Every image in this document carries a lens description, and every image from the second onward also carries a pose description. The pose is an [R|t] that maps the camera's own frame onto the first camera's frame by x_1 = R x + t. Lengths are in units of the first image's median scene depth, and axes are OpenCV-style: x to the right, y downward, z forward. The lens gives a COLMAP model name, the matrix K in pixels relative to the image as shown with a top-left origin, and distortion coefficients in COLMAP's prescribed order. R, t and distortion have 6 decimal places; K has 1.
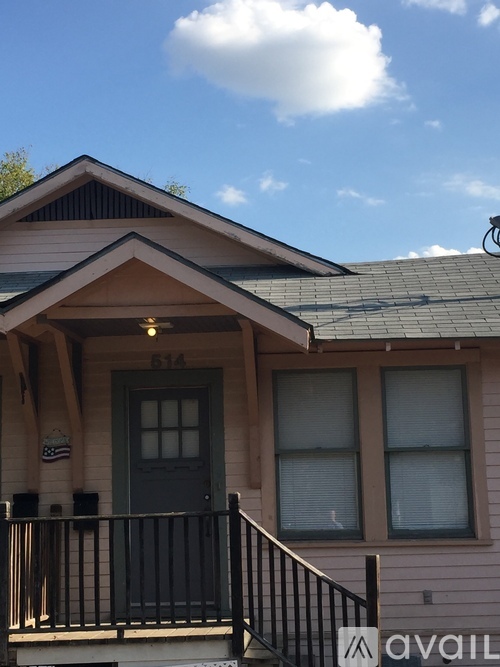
lens RADIAL K [[1178.2, 0, 250.0], [0, 1178.2, 333.5], [0, 0, 1]] dist [0.039169, 0.035517]
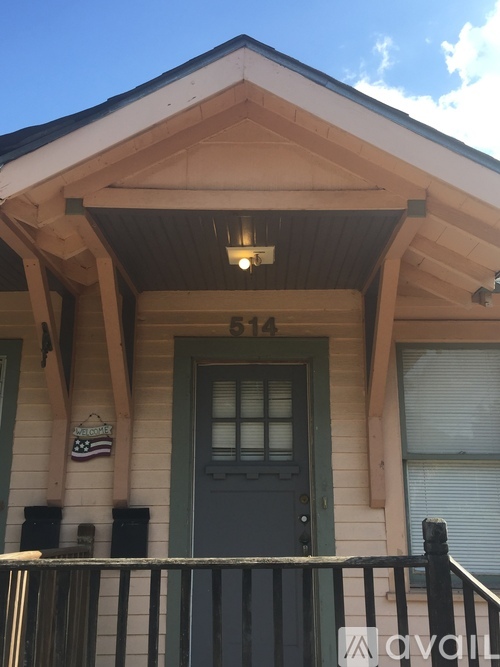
lens RADIAL K [[706.3, 0, 250.0], [0, 706.3, 333.5], [0, 0, 1]] dist [0.050515, -0.005330]
pose [[0.998988, 0.035354, 0.027813, -0.084433], [-0.032321, 0.994175, -0.102813, 0.073840], [-0.031286, 0.101810, 0.994312, 0.570897]]
